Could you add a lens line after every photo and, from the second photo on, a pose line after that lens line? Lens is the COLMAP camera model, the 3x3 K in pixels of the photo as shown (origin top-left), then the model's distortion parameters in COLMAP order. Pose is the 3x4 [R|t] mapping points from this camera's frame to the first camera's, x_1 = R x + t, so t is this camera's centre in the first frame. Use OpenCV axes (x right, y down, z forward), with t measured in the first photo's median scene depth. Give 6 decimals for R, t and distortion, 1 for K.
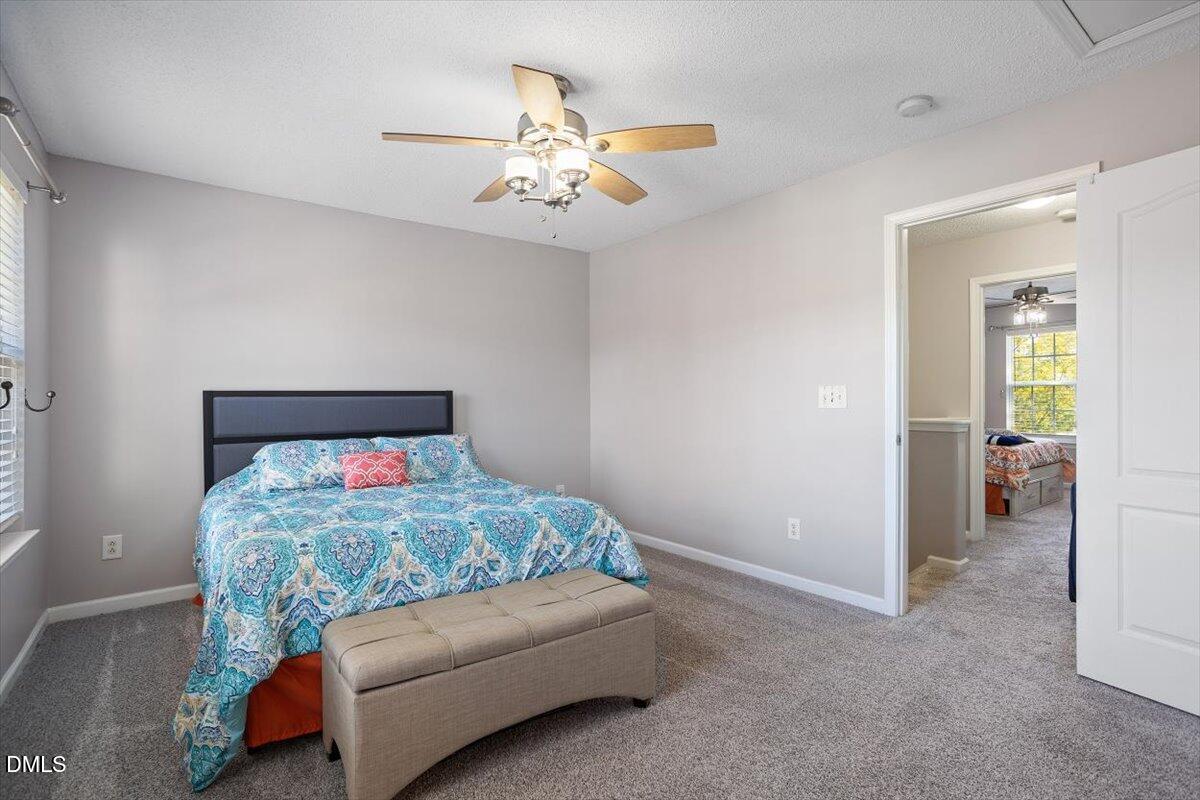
lens RADIAL K [[561.6, 0, 600.7], [0, 561.6, 402.0], [0, 0, 1]] dist [0.001511, 0.000019]
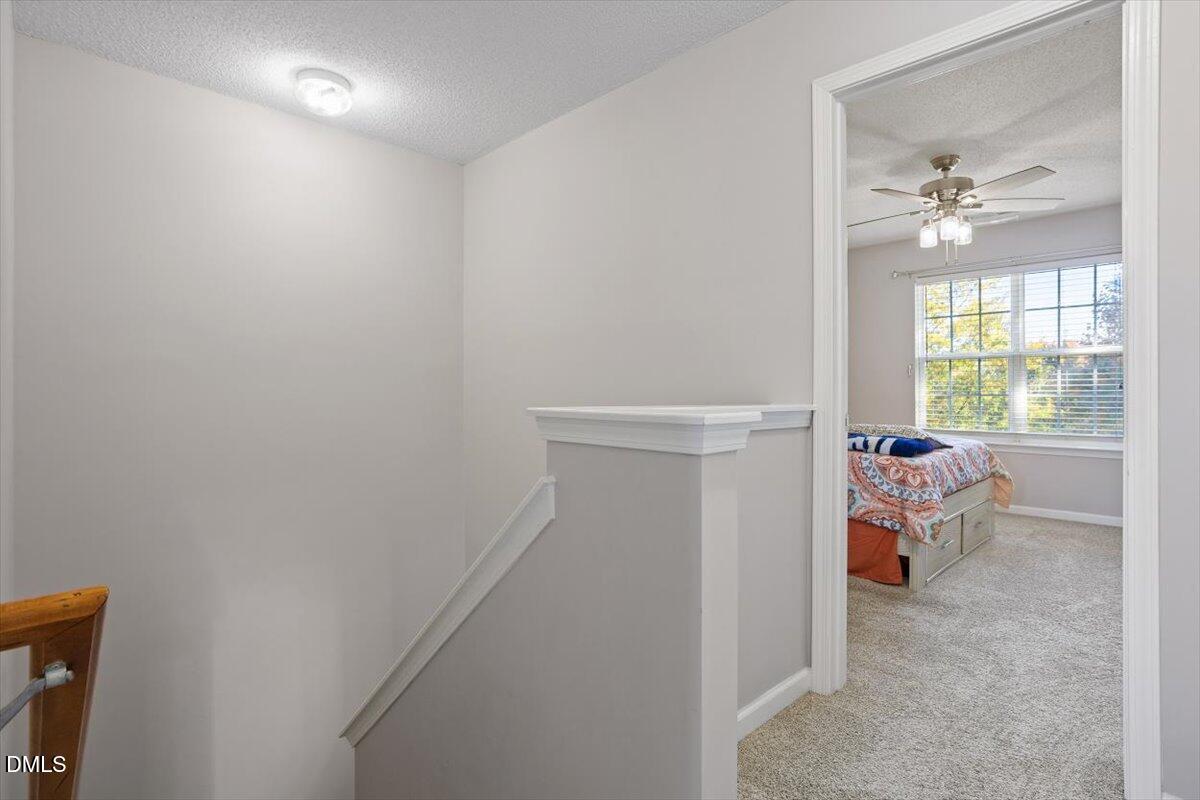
lens RADIAL K [[584.6, 0, 604.0], [0, 584.6, 394.2], [0, 0, 1]] dist [-0.025396, 0.011847]
pose [[0.993355, -0.000461, 0.115088, 0.363692], [-0.000079, 0.999989, 0.004692, 0.014316], [-0.115089, -0.004670, 0.993344, 0.470356]]
